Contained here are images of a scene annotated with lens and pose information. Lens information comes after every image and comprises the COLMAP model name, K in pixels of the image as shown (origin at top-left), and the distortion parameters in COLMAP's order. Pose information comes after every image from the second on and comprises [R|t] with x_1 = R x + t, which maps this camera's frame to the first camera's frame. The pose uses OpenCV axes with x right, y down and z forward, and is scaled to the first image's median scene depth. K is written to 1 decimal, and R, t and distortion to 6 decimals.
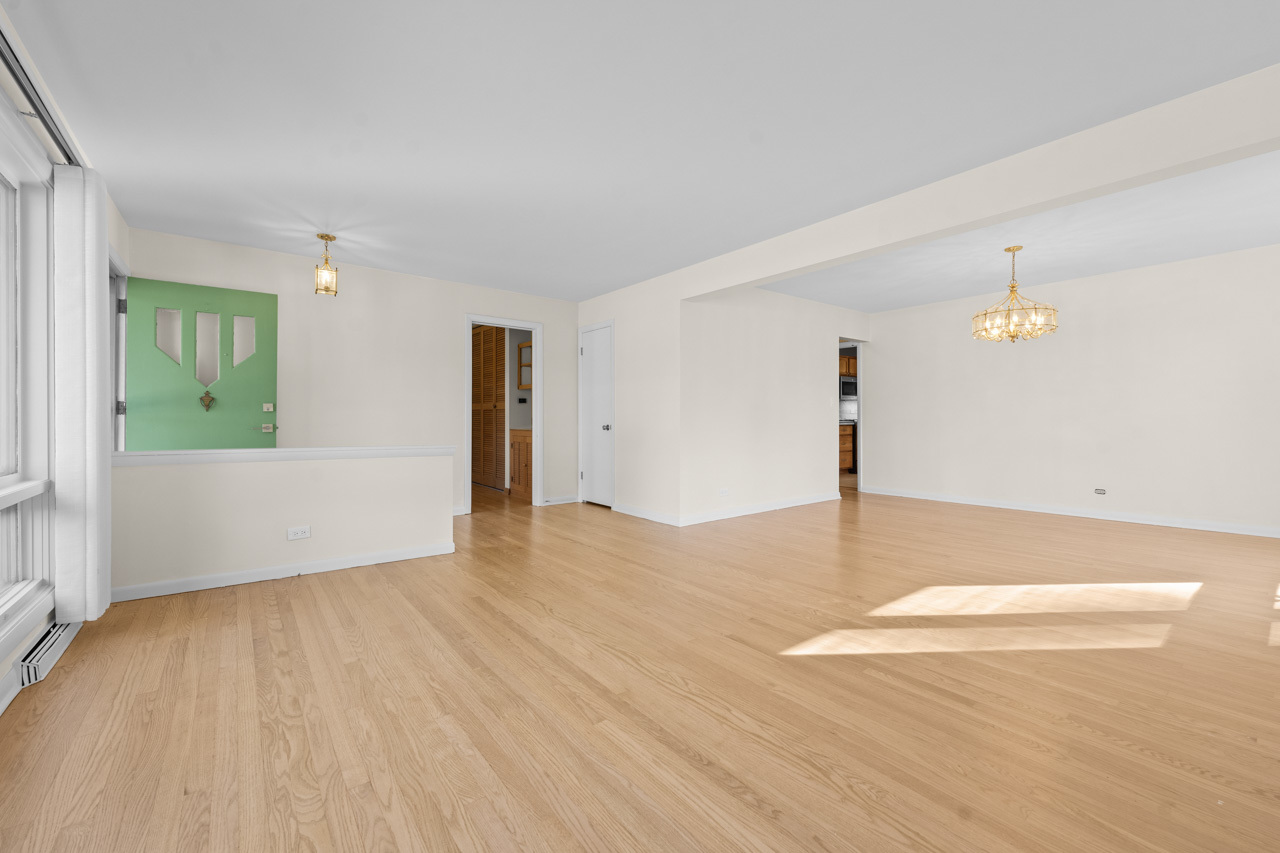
lens RADIAL K [[519.9, 0, 640.5], [0, 519.9, 442.9], [0, 0, 1]] dist [0.002040, -0.000057]
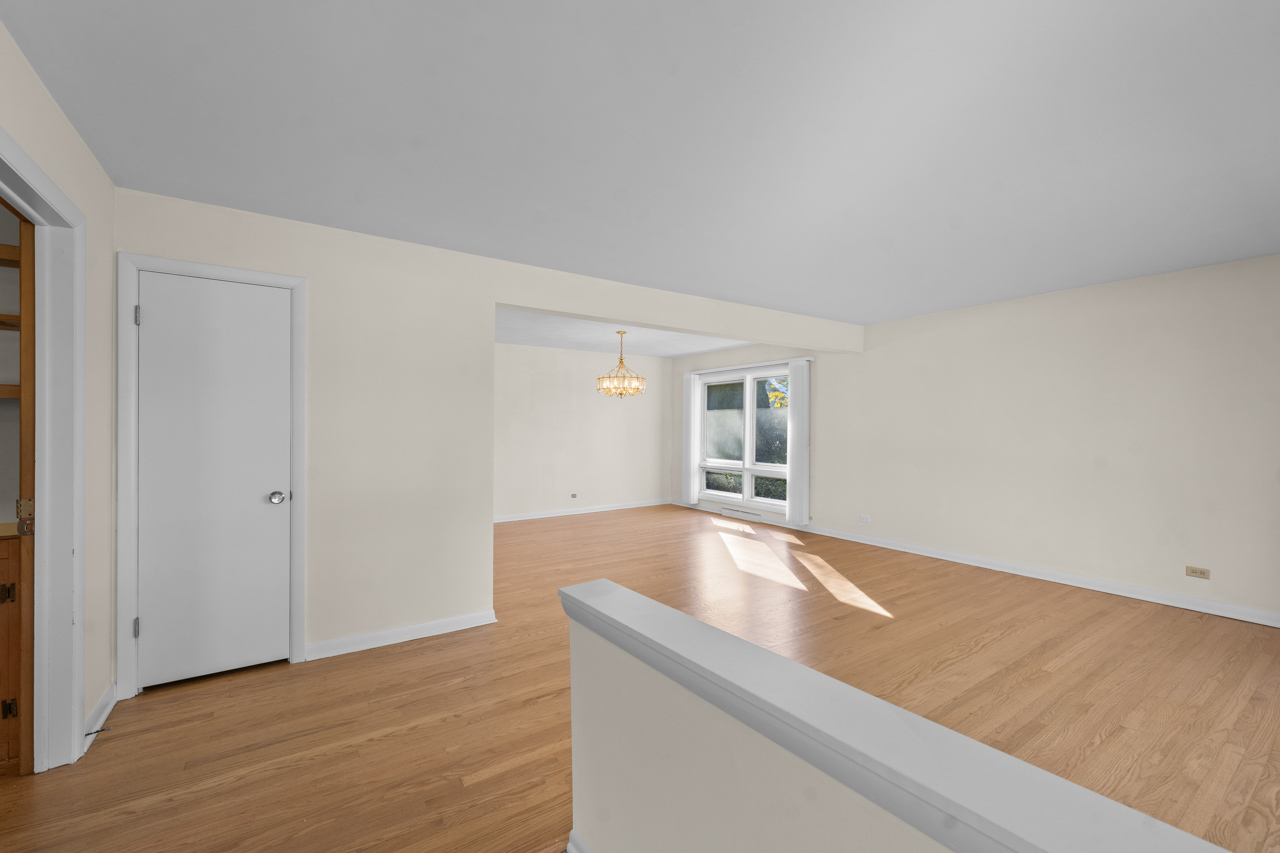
lens RADIAL K [[519.9, 0, 640.5], [0, 519.9, 442.9], [0, 0, 1]] dist [0.002040, -0.000057]
pose [[0.066072, -0.031257, 0.997325, -1.353697], [0.042446, 0.998693, 0.028488, -0.208395], [-0.996912, 0.040450, 0.067312, 1.639304]]
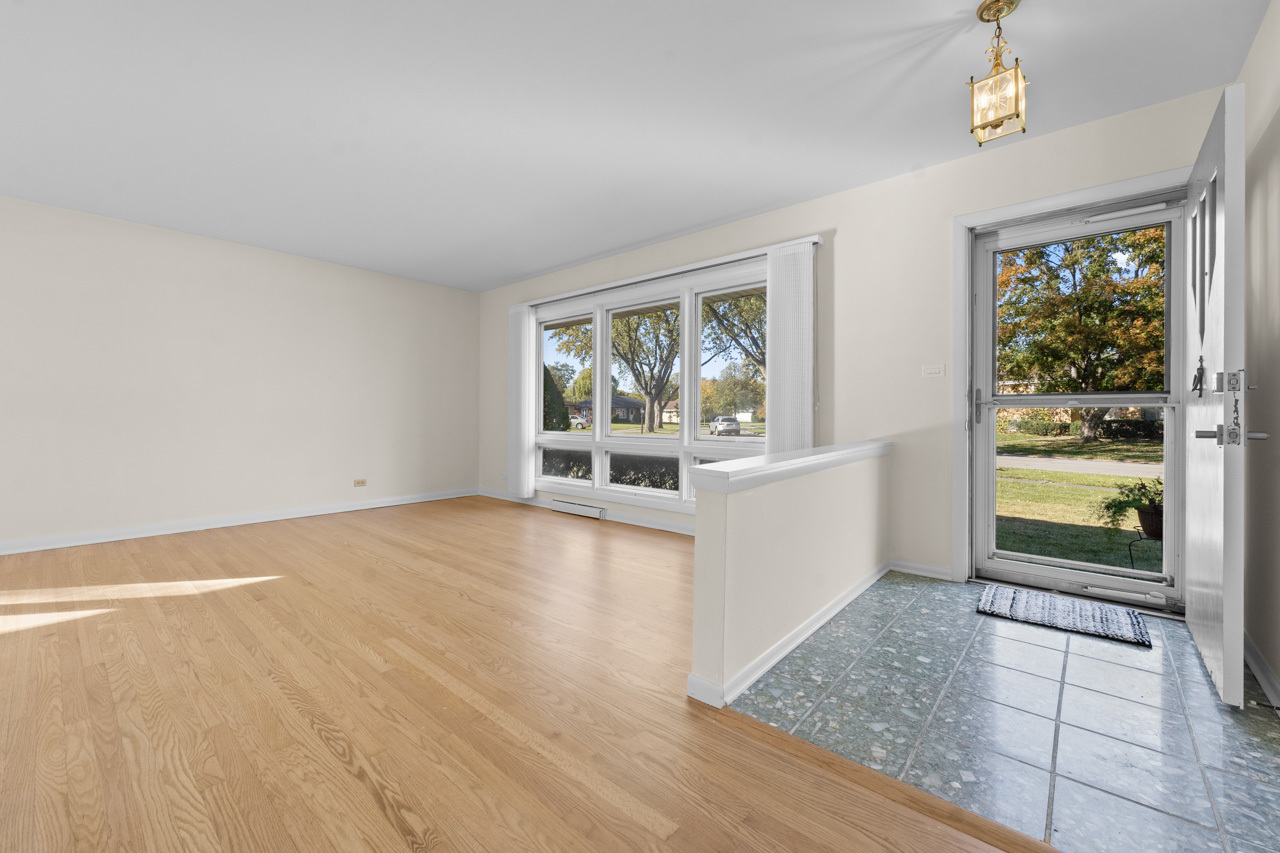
lens RADIAL K [[519.4, 0, 638.2], [0, 519.4, 411.6], [0, 0, 1]] dist [-0.000087, -0.000110]
pose [[-0.981942, -0.006272, -0.189076, -0.391869], [-0.014174, 0.999080, 0.040469, -0.109338], [0.188648, 0.042419, -0.981128, 2.531192]]
